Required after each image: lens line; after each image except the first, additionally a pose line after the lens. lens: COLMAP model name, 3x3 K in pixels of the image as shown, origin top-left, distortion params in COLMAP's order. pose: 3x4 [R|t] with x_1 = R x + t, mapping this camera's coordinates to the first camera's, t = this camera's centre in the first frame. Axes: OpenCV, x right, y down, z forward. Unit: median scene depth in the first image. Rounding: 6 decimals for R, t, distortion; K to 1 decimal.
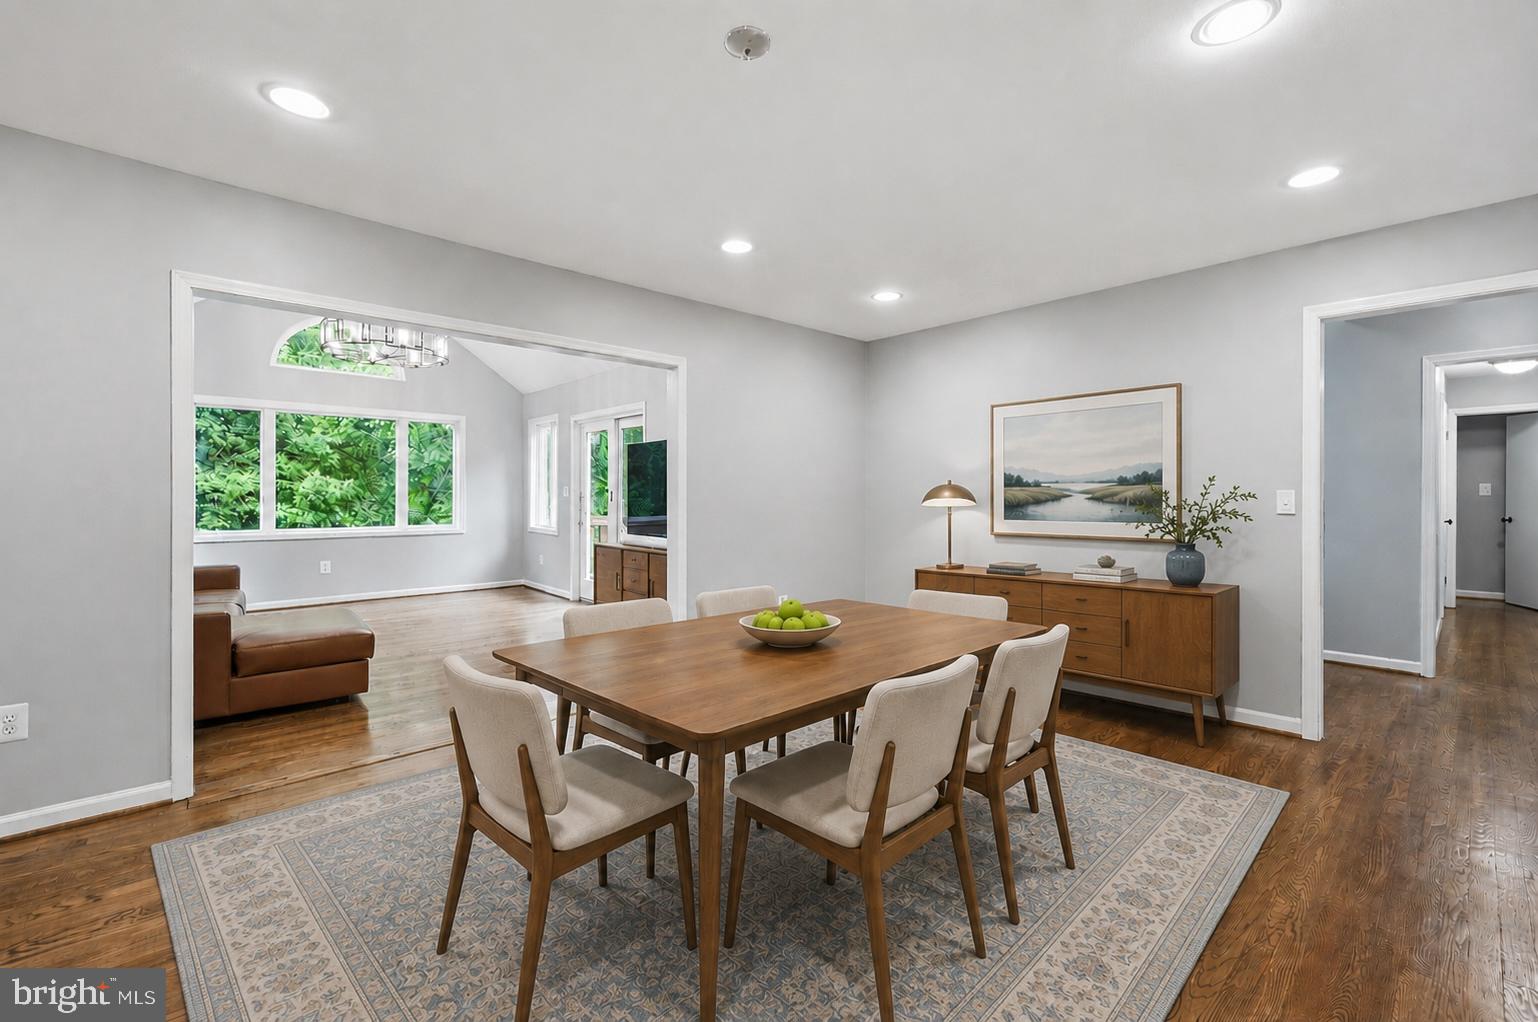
lens RADIAL K [[623.6, 0, 774.2], [0, 623.6, 494.1], [0, 0, 1]] dist [0.000877, -0.000059]
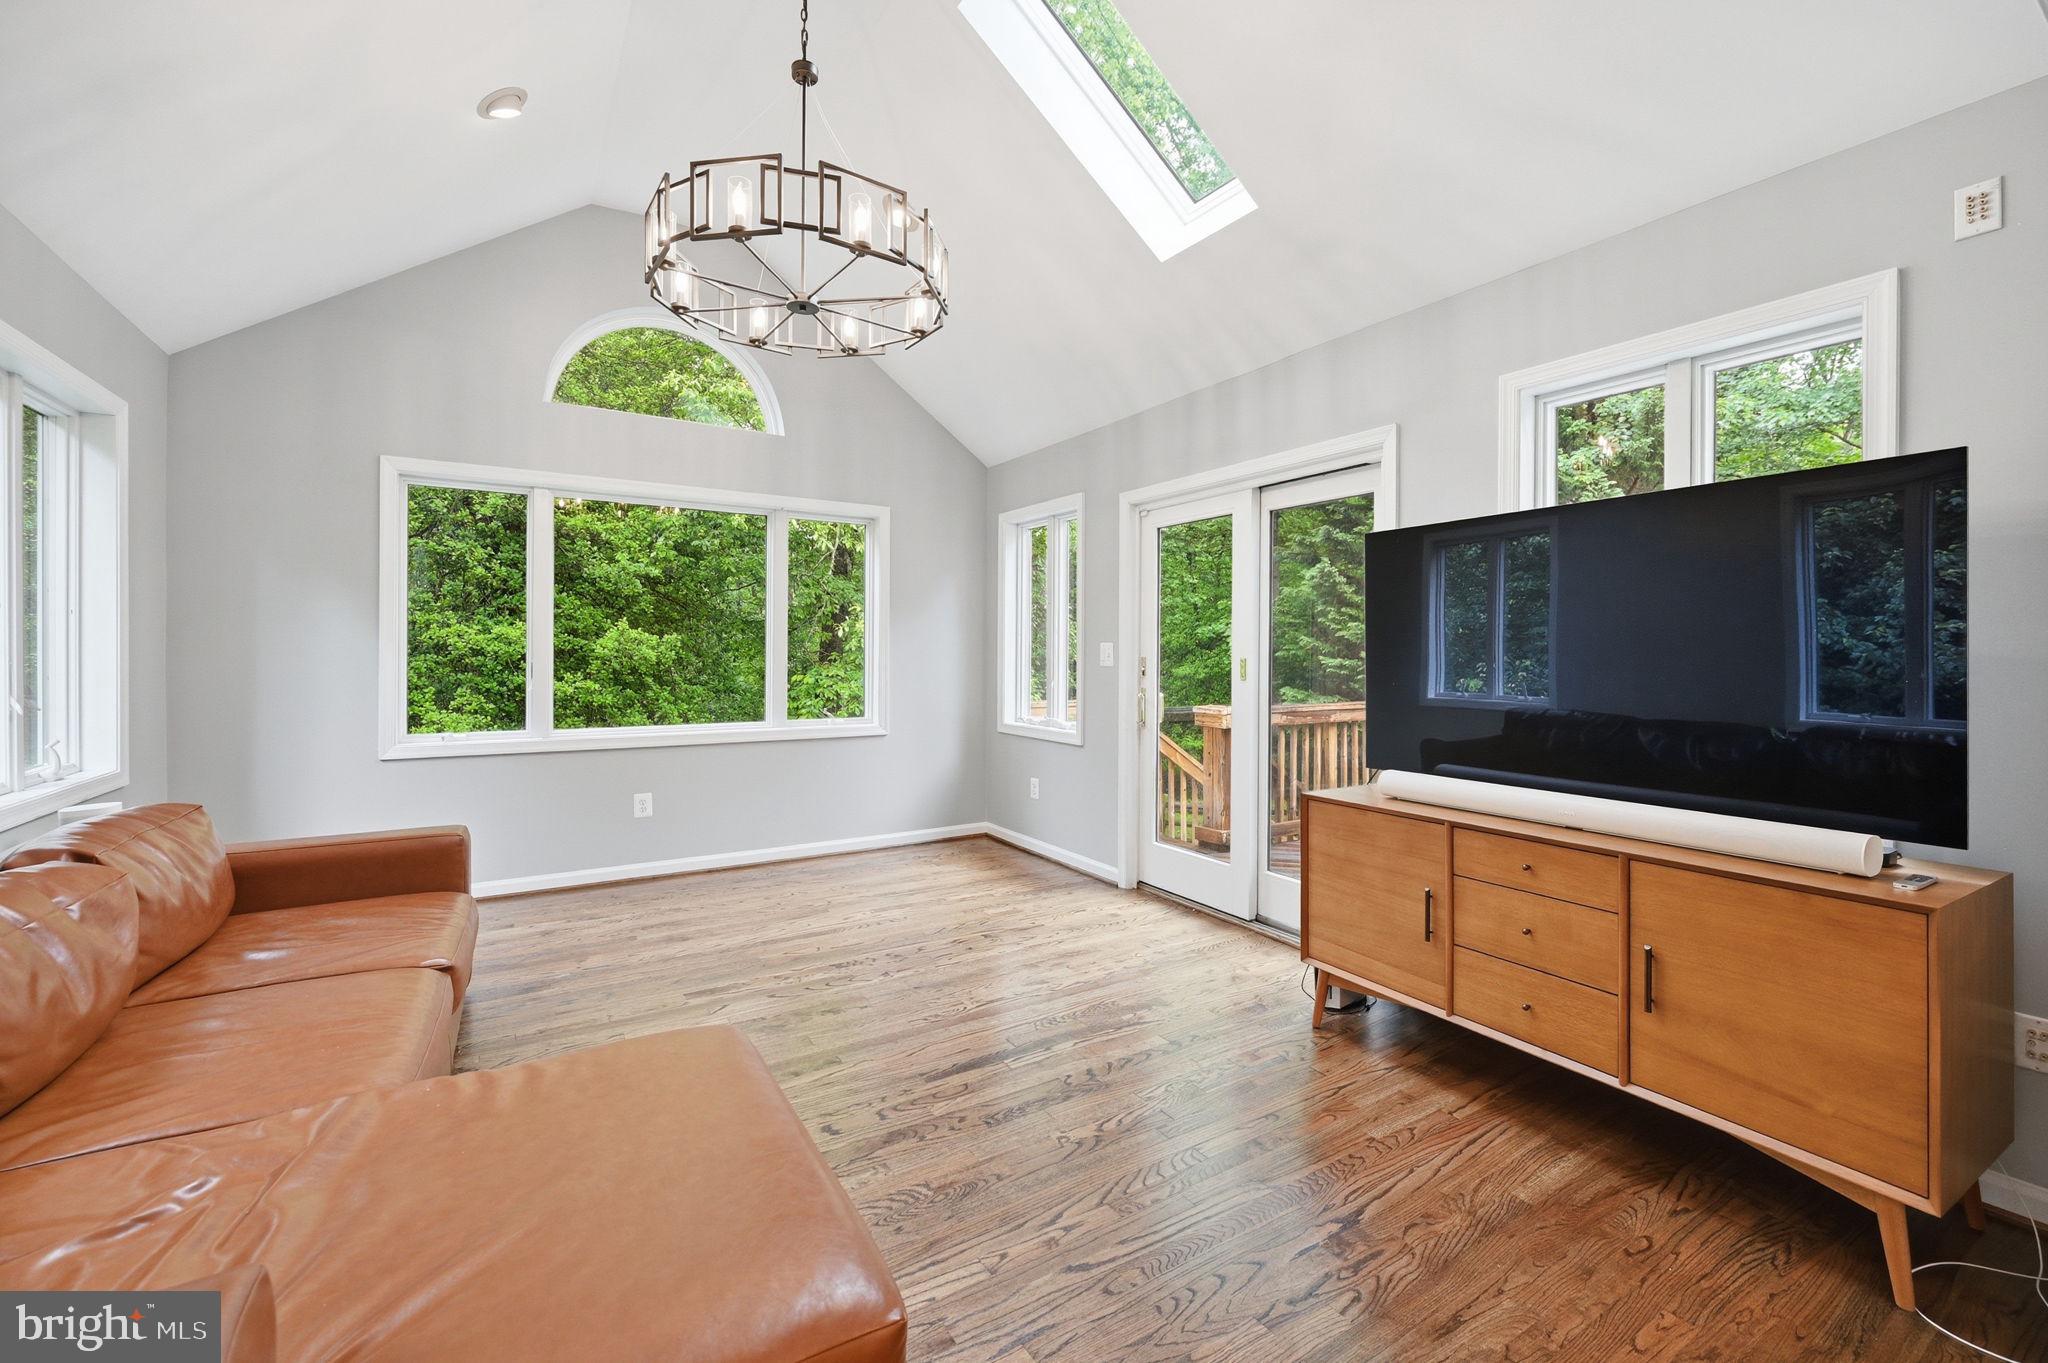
lens RADIAL K [[830.3, 0, 1031.0], [0, 830.3, 659.0], [0, 0, 1]] dist [0.000877, -0.000059]
pose [[0.985713, 0.003096, -0.168403, -0.317939], [-0.002905, 0.999995, 0.001386, -0.002548], [0.168406, -0.000877, 0.985717, 0.418070]]
